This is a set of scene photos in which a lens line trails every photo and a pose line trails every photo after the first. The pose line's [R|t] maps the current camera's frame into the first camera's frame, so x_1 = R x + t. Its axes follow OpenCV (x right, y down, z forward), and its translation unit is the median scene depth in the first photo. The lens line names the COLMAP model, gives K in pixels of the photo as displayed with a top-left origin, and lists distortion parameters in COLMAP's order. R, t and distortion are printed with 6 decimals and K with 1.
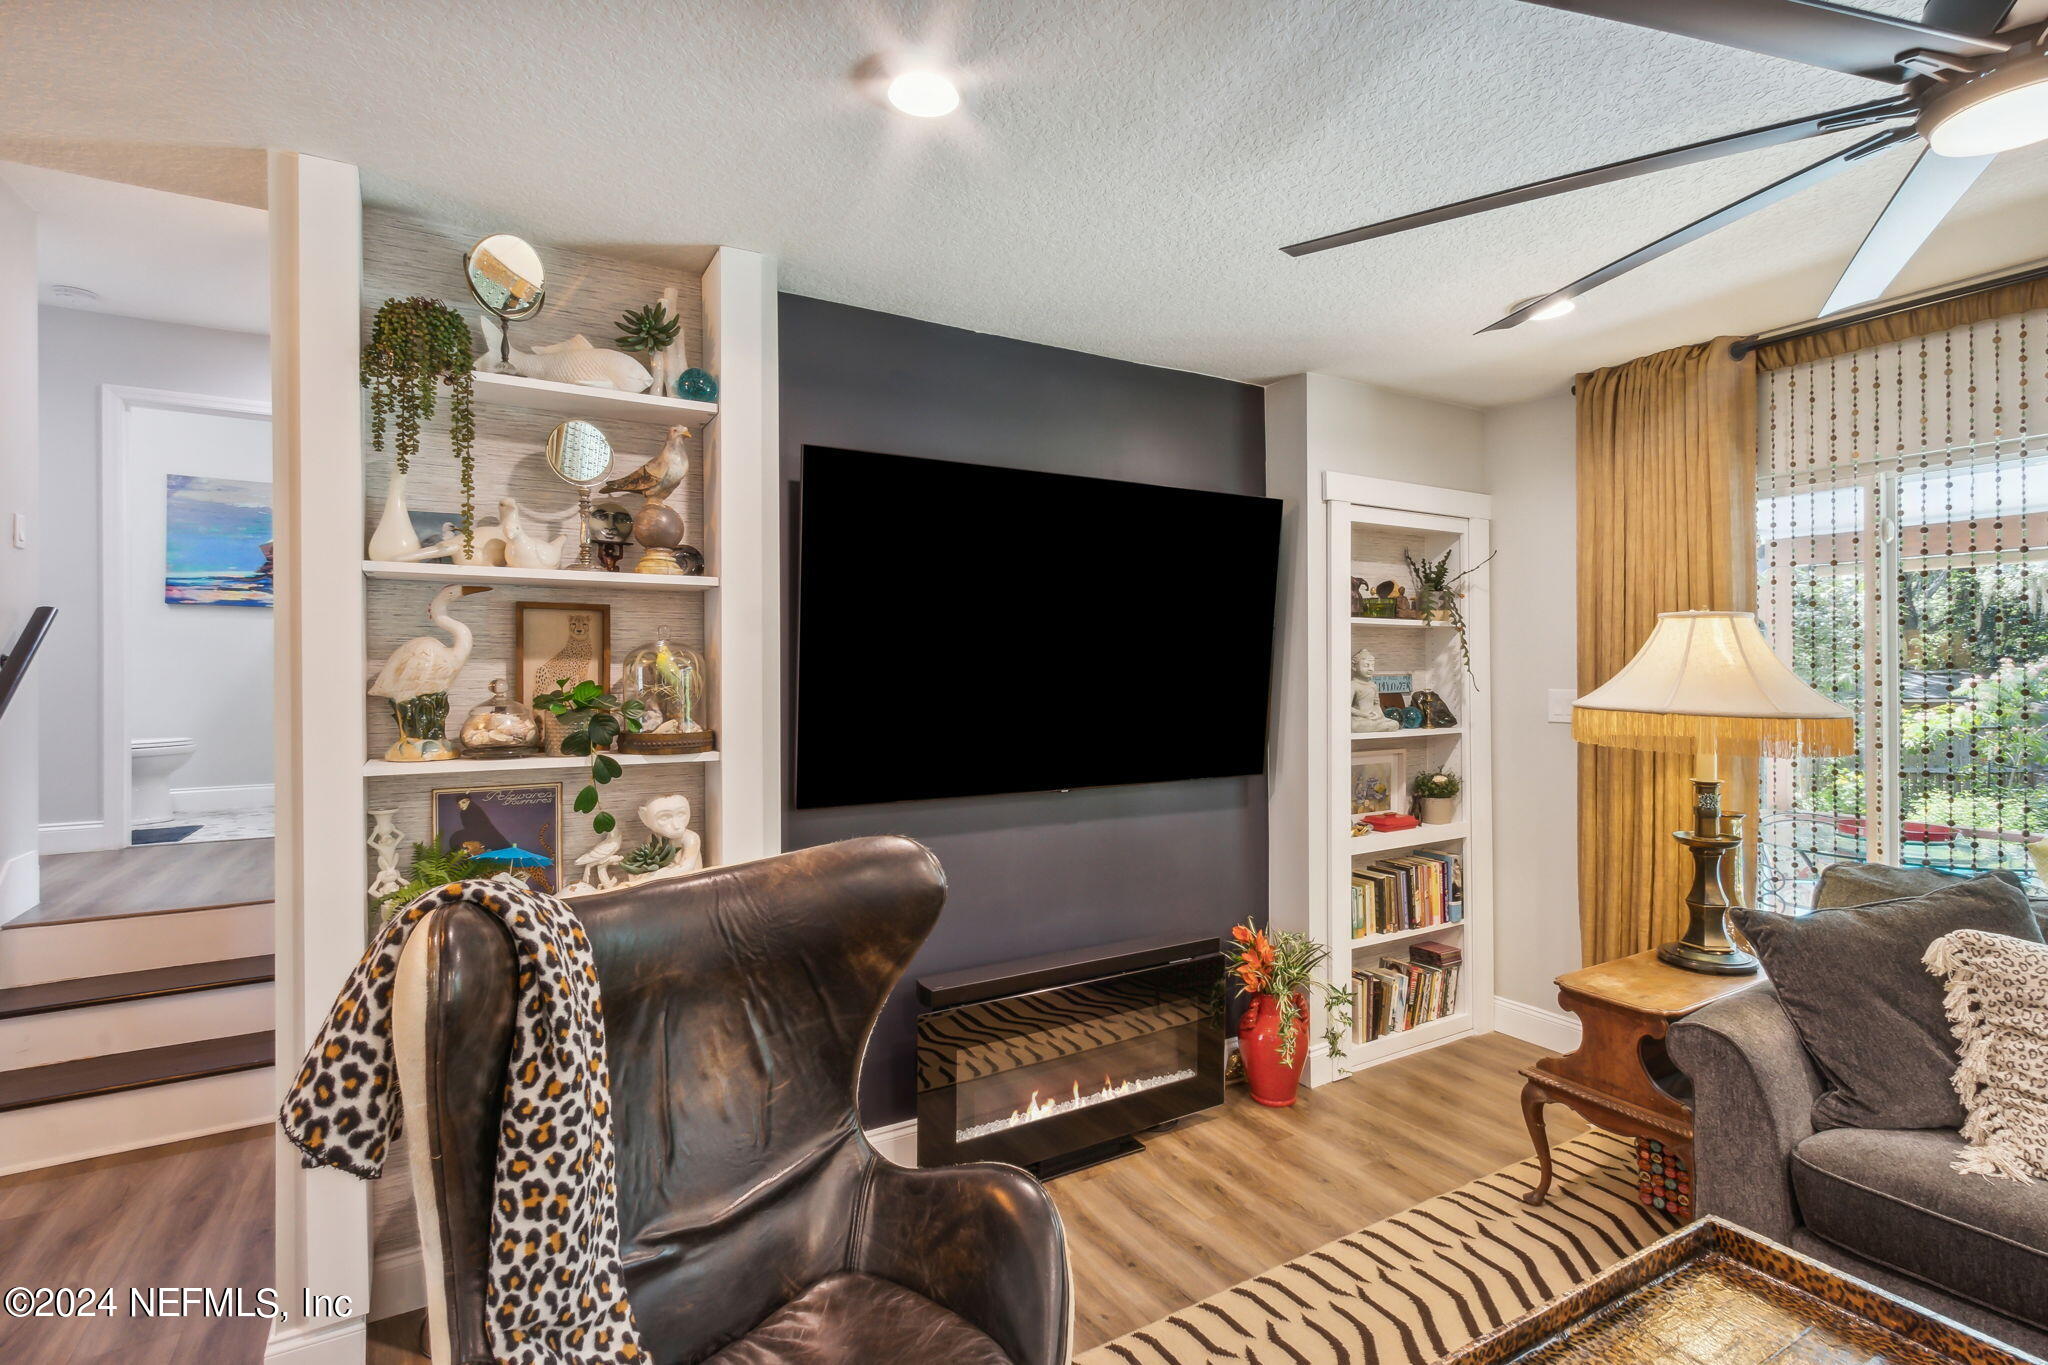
lens RADIAL K [[986.6, 0, 1043.4], [0, 986.6, 676.0], [0, 0, 1]] dist [0.002482, 0.000534]
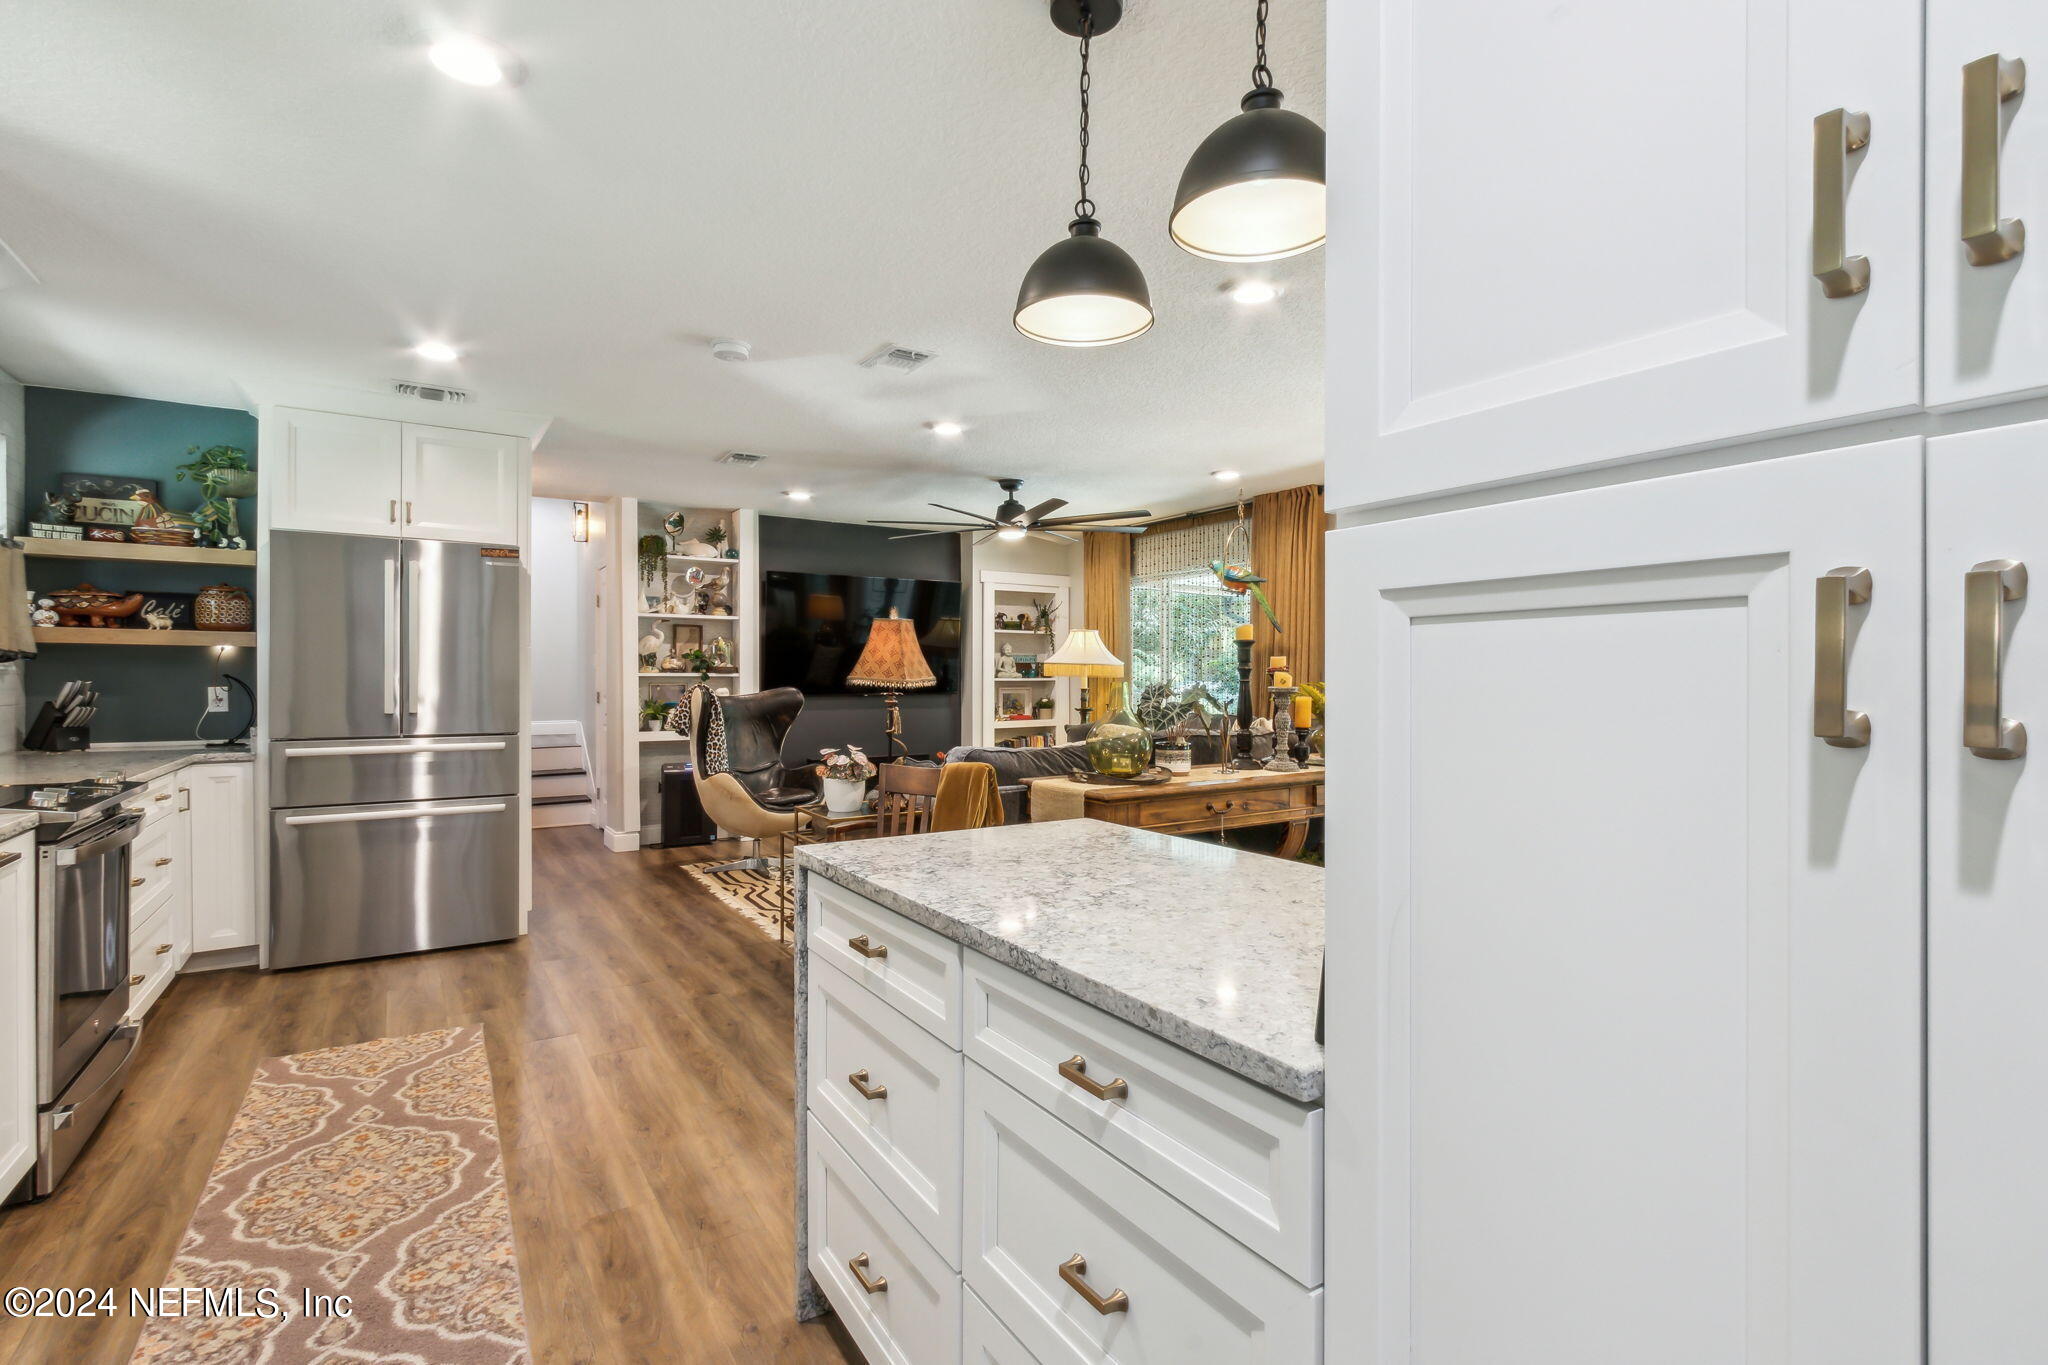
lens RADIAL K [[953.2, 0, 1032.1], [0, 953.2, 681.9], [0, 0, 1]] dist [0.004179, -0.002048]
pose [[0.999101, 0.004938, 0.042094, 0.451117], [-0.005096, 0.999980, 0.003659, 0.086582], [-0.042076, -0.003870, 0.999107, -1.975008]]
